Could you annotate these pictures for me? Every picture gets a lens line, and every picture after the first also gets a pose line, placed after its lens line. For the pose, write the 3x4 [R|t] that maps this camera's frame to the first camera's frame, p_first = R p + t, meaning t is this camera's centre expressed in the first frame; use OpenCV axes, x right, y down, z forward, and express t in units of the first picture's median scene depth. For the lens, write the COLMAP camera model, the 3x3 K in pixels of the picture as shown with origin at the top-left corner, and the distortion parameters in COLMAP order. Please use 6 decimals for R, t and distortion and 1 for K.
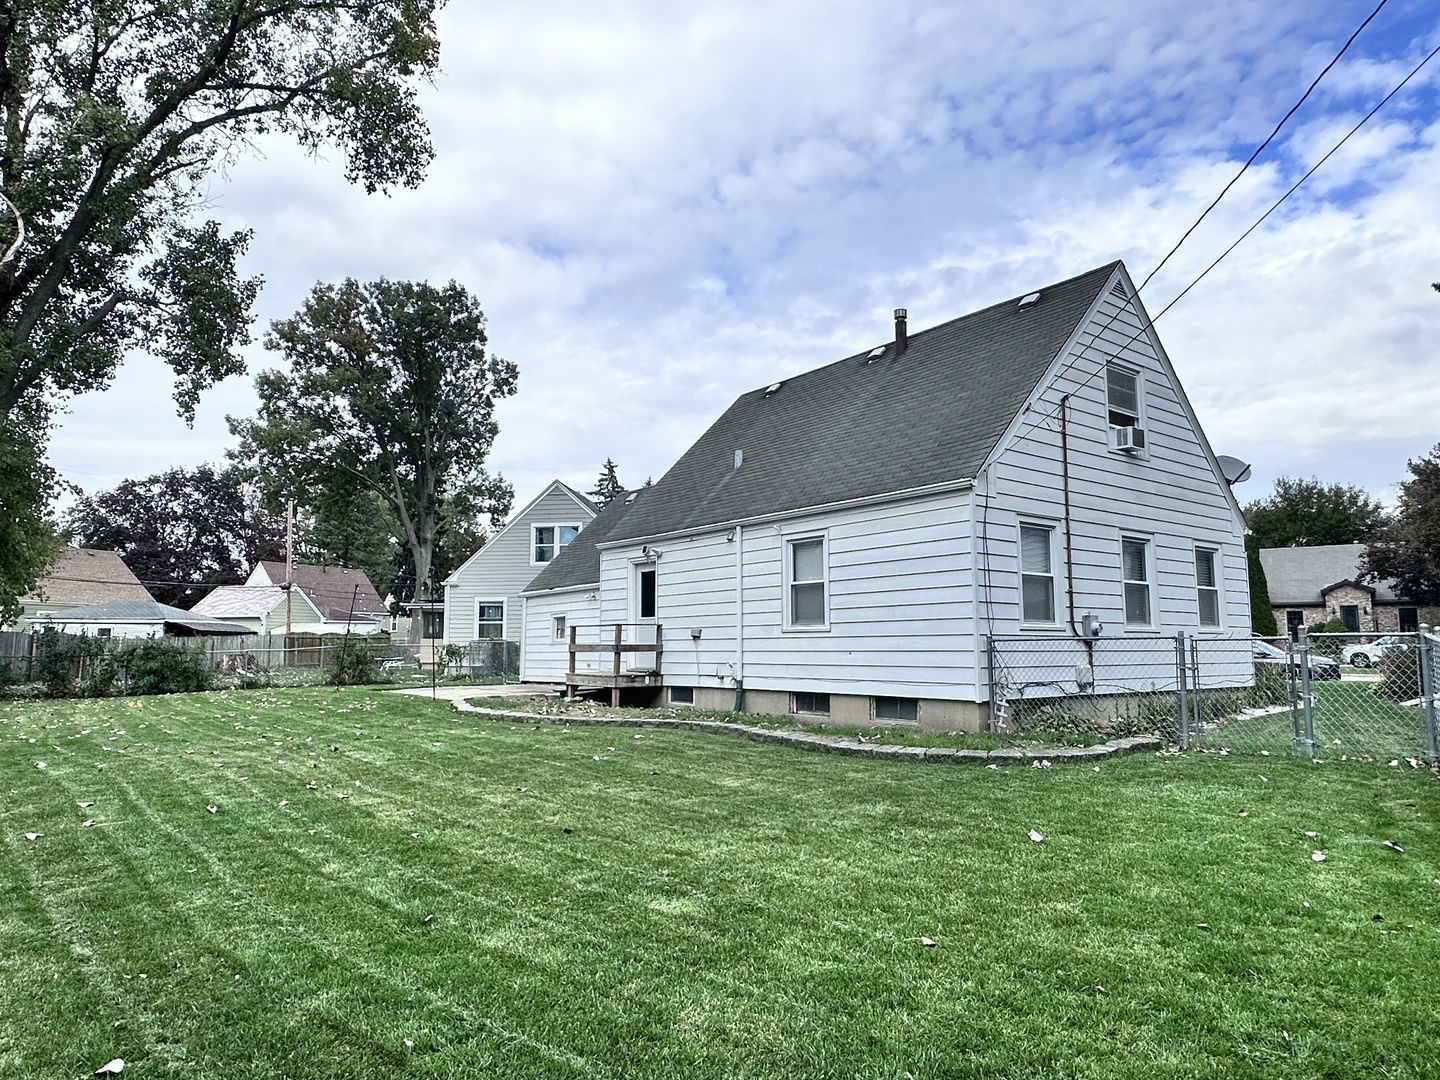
lens RADIAL K [[918.5, 0, 713.5], [0, 918.5, 544.4], [0, 0, 1]] dist [-0.002831, 0.004429]
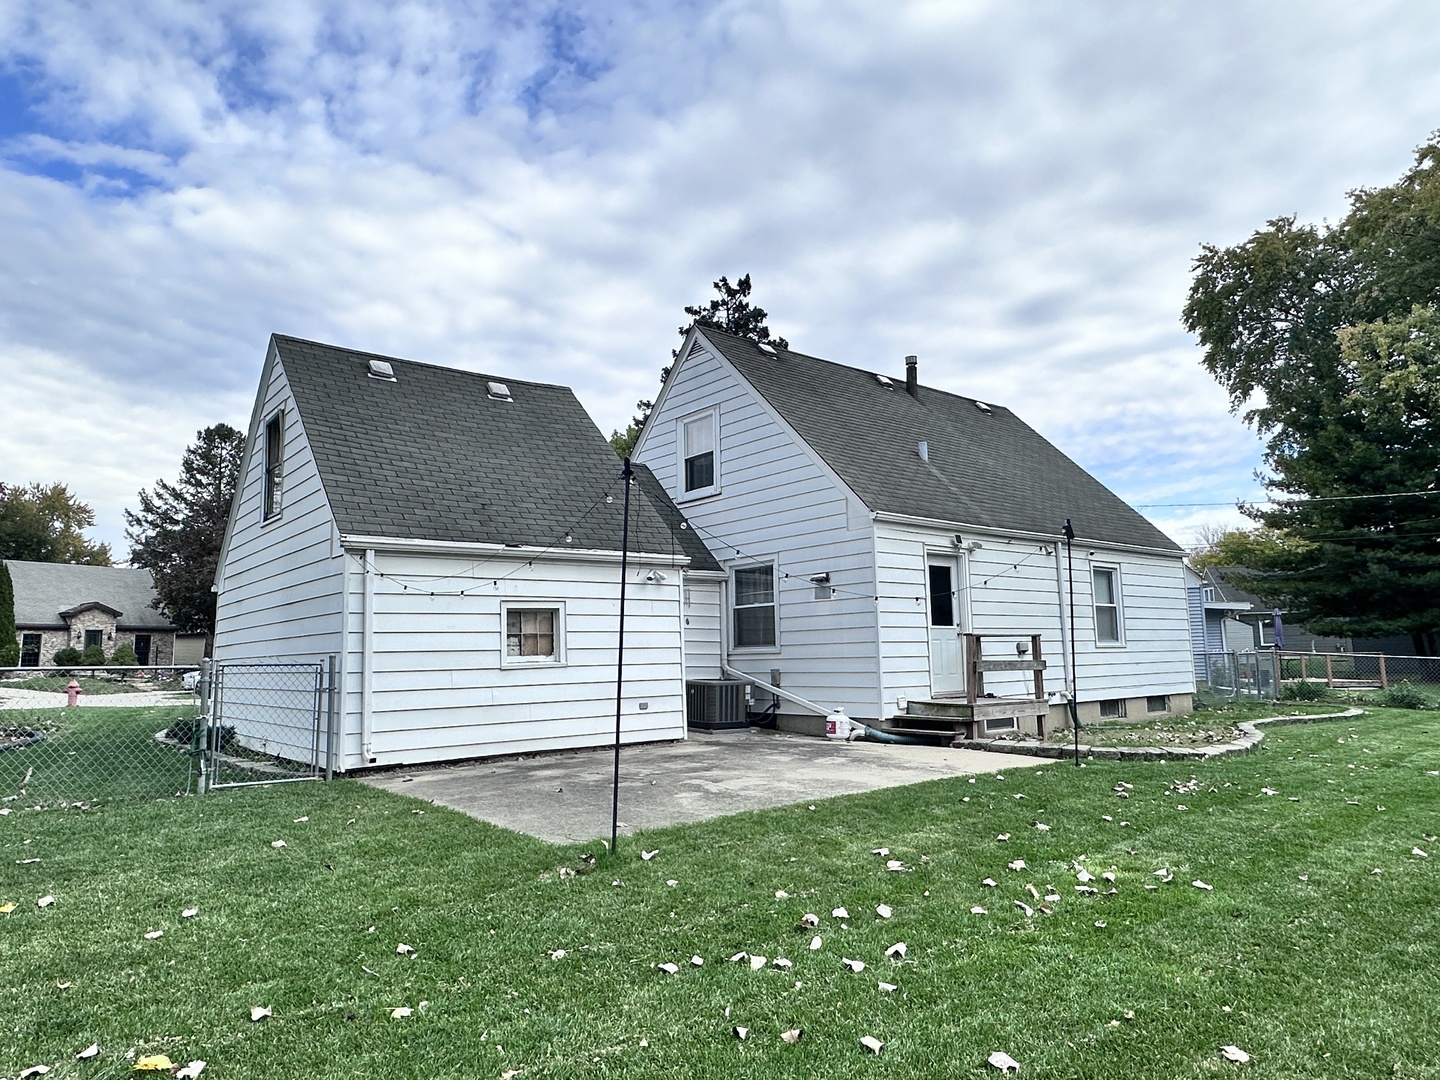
lens RADIAL K [[918.5, 0, 713.2], [0, 918.5, 536.7], [0, 0, 1]] dist [-0.002831, 0.004429]
pose [[-0.009691, 0.136212, 0.990632, -0.522337], [-0.094650, 0.986106, -0.136516, 0.079979], [-0.995463, -0.095086, 0.003336, 0.738478]]
